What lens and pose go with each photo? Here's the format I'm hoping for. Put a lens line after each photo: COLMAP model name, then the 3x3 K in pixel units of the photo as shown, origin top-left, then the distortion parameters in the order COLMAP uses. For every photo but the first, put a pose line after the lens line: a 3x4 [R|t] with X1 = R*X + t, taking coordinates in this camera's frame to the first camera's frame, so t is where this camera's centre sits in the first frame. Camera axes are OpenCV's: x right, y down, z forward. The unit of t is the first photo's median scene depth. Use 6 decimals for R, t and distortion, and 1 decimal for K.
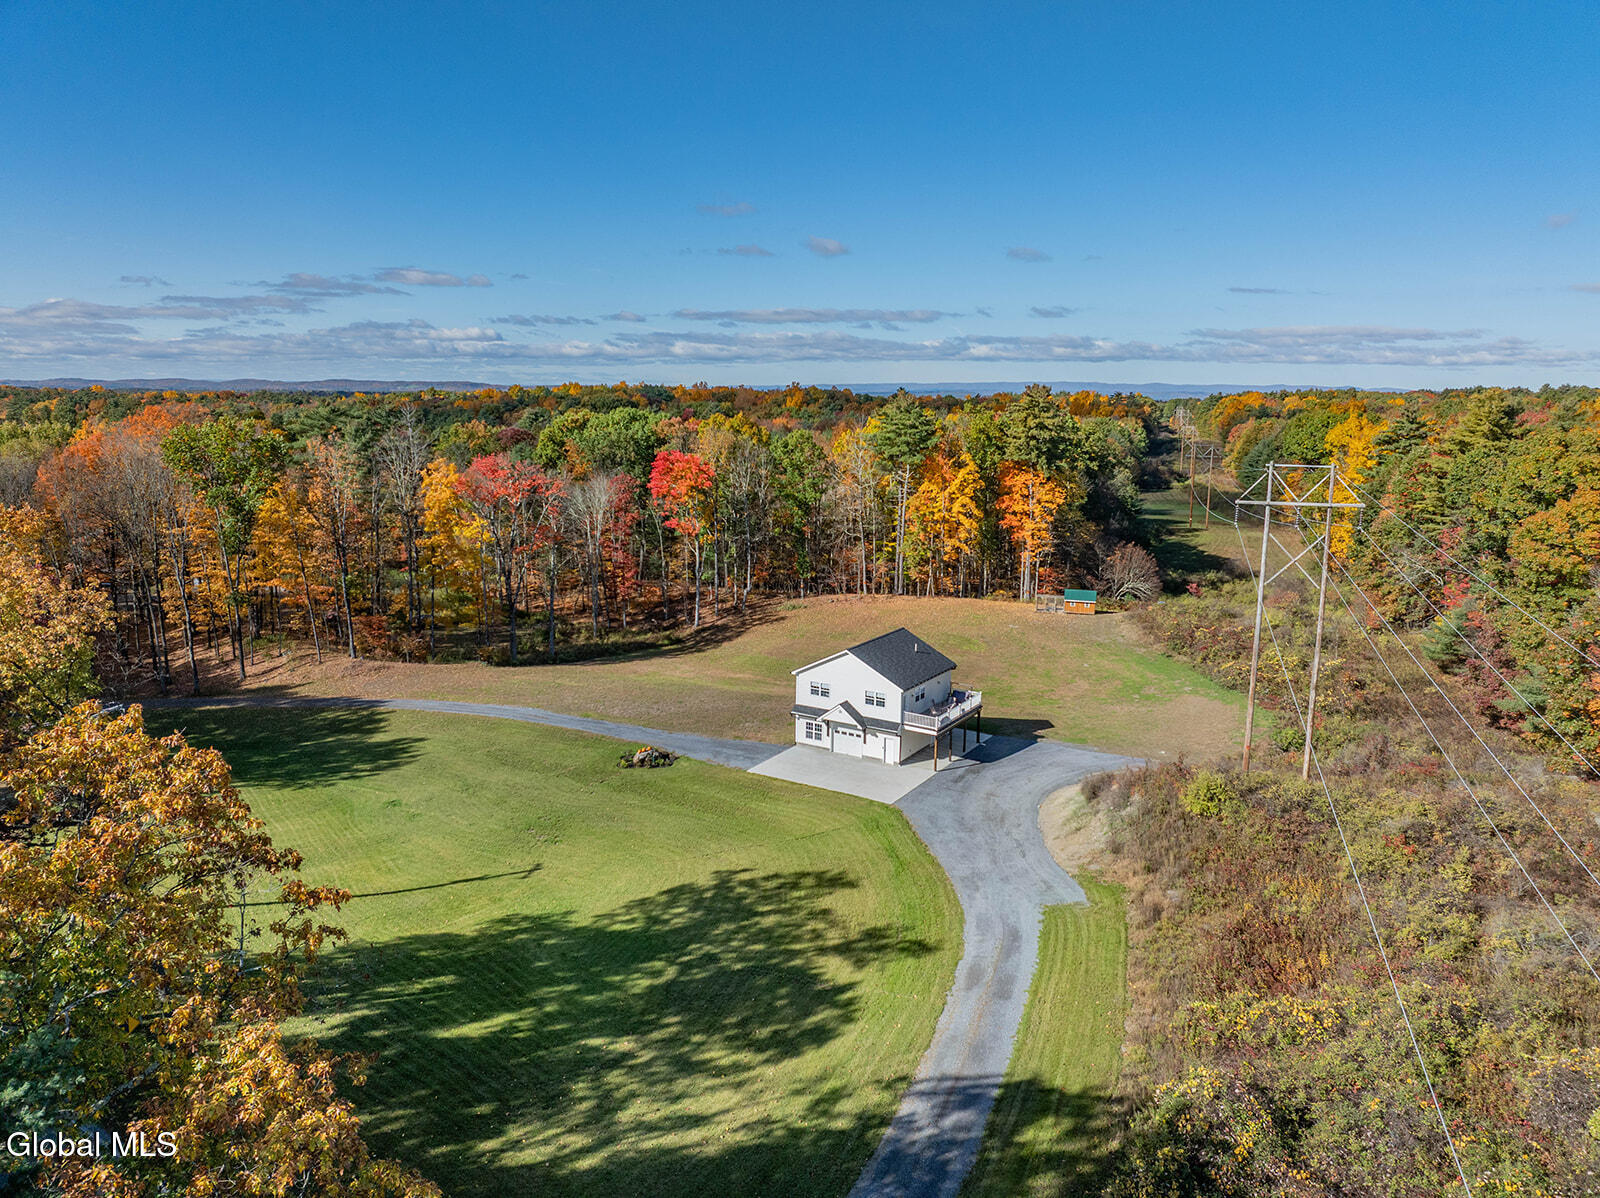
lens RADIAL K [[1102.9, 0, 800.0], [0, 1102.9, 599.0], [0, 0, 1]] dist [-0.000189, 0.000016]
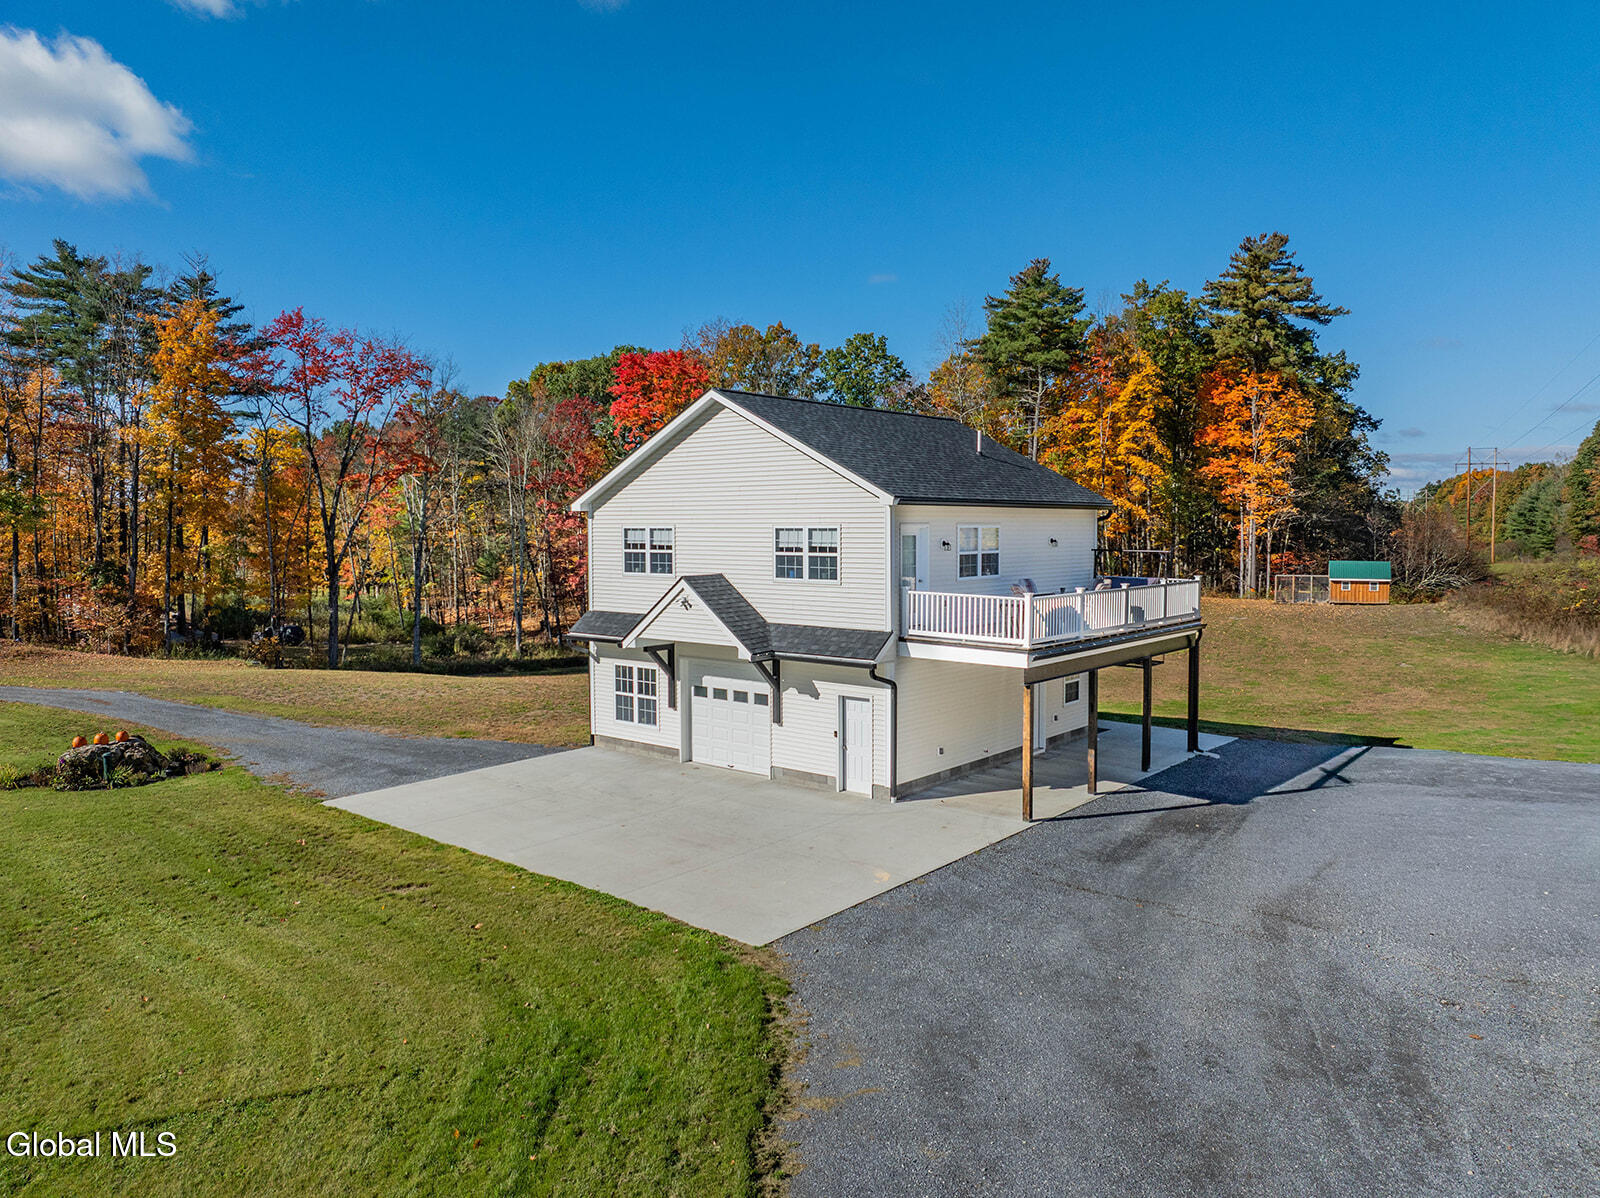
lens RADIAL K [[1126.2, 0, 800.0], [0, 1126.2, 599.0], [0, 0, 1]] dist [-0.032352, -0.001307]
pose [[0.988925, -0.006092, -0.148290, 0.103651], [-0.011251, 0.993205, -0.115830, 0.128743], [0.147988, 0.116215, 0.982137, 0.695859]]
